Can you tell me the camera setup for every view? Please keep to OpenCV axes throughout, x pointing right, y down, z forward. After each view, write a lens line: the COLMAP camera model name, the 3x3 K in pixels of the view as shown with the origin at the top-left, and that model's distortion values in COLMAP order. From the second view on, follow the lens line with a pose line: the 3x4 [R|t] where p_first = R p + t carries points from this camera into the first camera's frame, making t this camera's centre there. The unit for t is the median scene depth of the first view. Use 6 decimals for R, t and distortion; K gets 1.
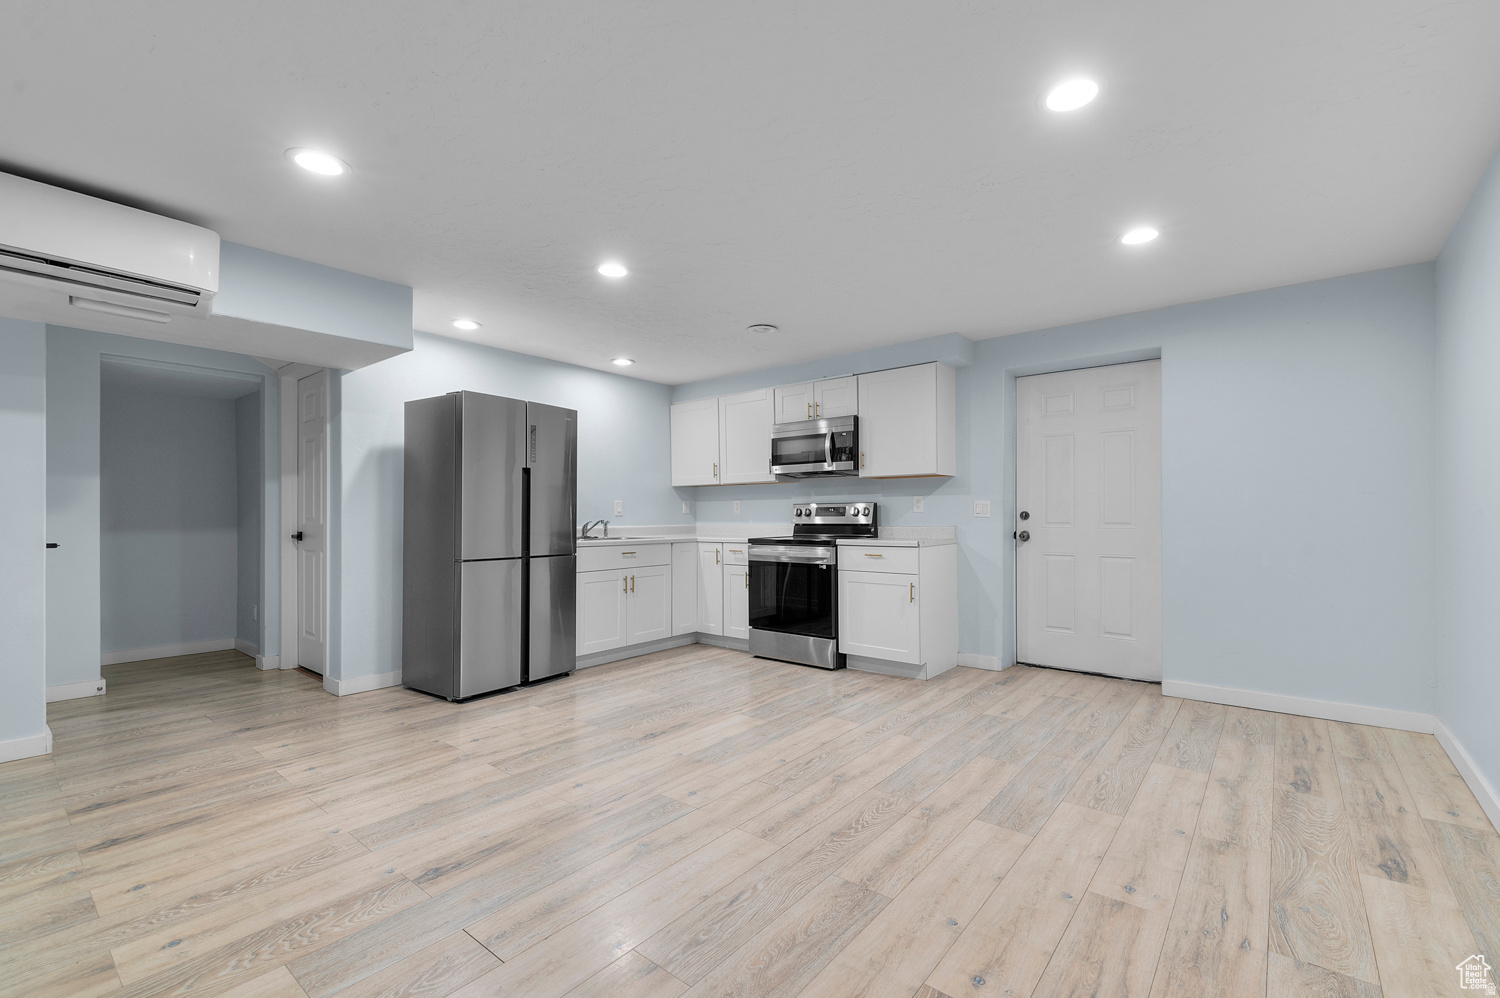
lens RADIAL K [[654.5, 0, 754.4], [0, 654.5, 507.0], [0, 0, 1]] dist [0.001515, -0.000730]
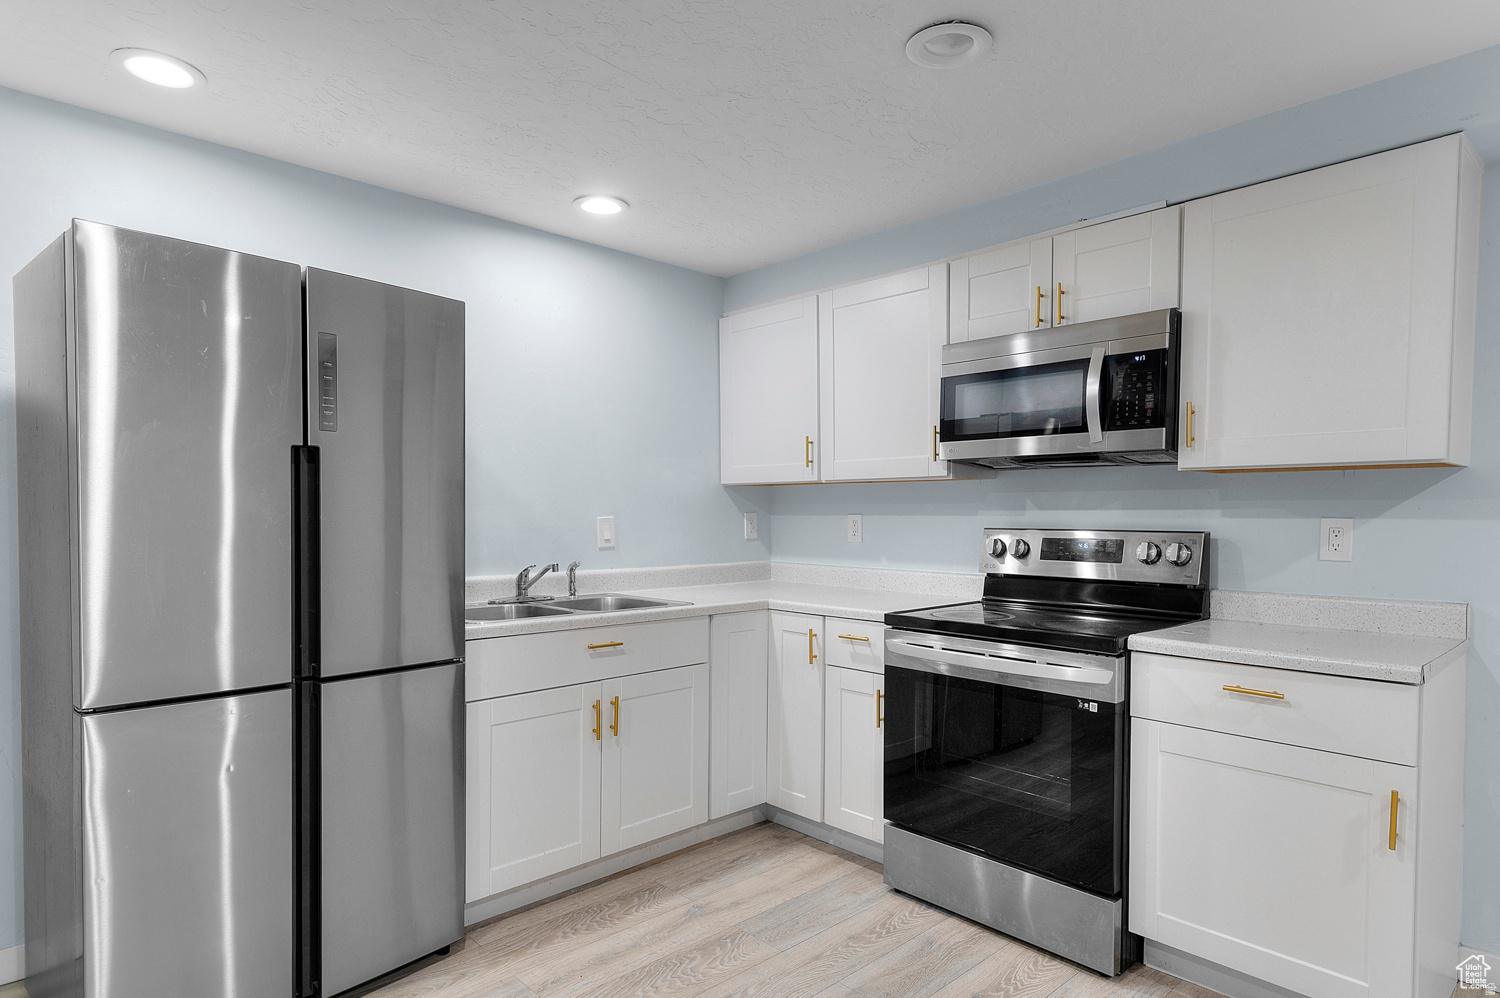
lens RADIAL K [[848.1, 0, 747.4], [0, 848.1, 530.1], [0, 0, 1]] dist [0.018460, 0.000475]
pose [[0.990684, 0.011966, -0.135654, -0.023595], [-0.007004, 0.999291, 0.036995, -0.025276], [0.136001, -0.035701, 0.990065, 0.441077]]
